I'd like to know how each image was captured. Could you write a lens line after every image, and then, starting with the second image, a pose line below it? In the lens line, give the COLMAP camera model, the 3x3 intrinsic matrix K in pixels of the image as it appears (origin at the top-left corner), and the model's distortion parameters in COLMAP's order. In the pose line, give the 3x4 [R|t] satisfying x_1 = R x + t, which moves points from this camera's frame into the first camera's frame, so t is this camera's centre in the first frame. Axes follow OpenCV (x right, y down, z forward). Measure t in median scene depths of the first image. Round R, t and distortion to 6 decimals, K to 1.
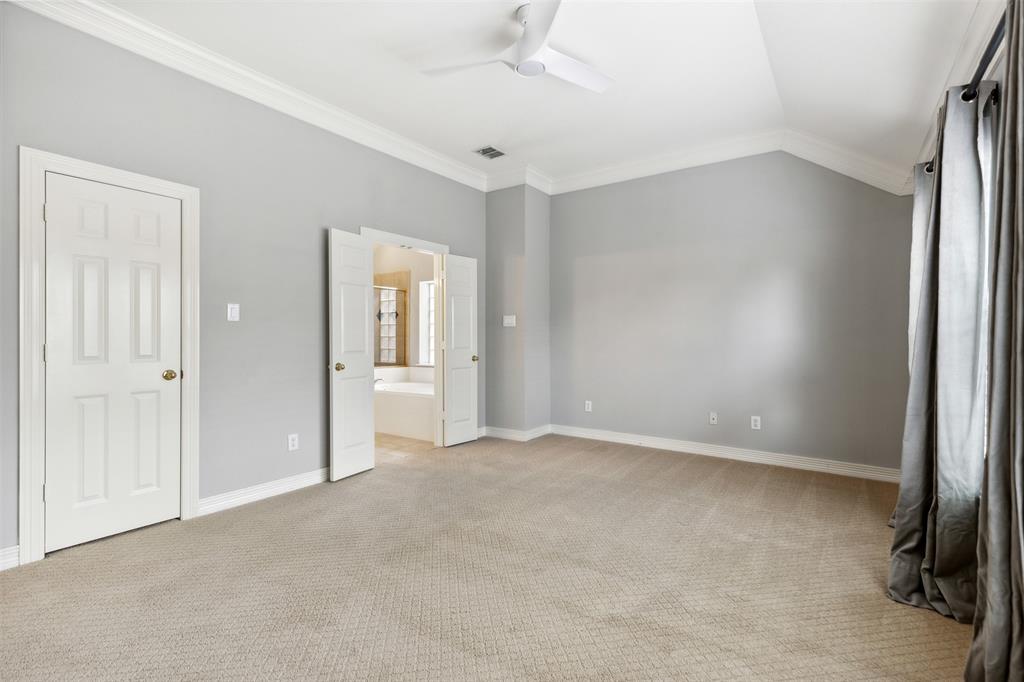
lens RADIAL K [[462.8, 0, 511.9], [0, 462.8, 336.3], [0, 0, 1]] dist [0.012865, -0.001039]
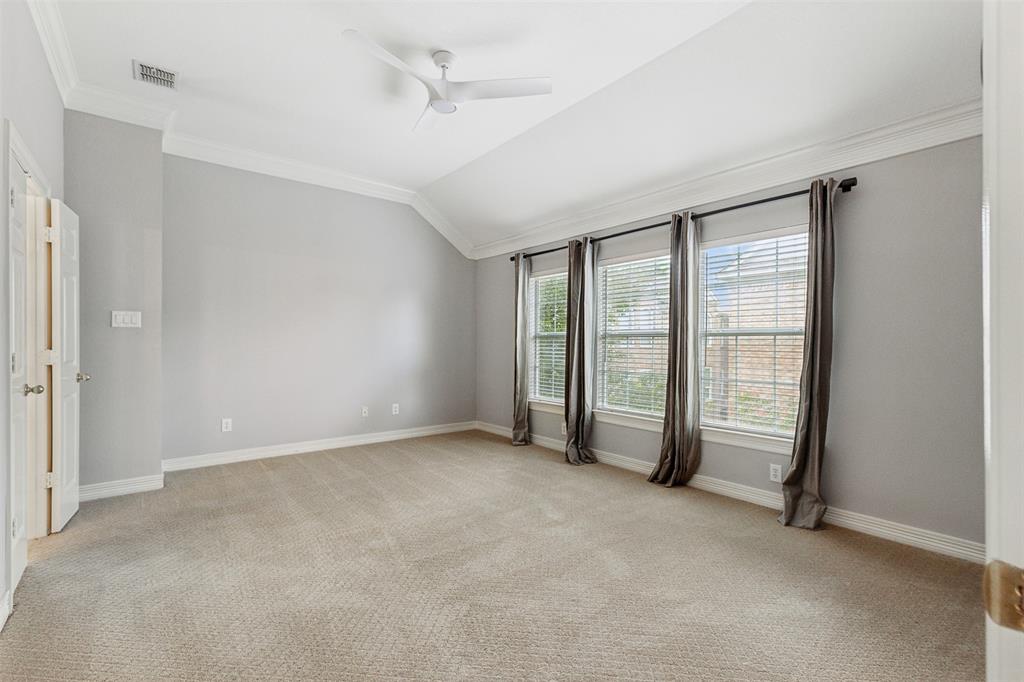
lens RADIAL K [[462.8, 0, 516.2], [0, 462.8, 346.9], [0, 0, 1]] dist [0.012865, -0.001039]
pose [[0.274481, -0.014085, 0.961489, -0.634190], [-0.009760, 0.999800, 0.017432, -0.013236], [-0.961543, -0.014169, 0.274289, 0.324218]]
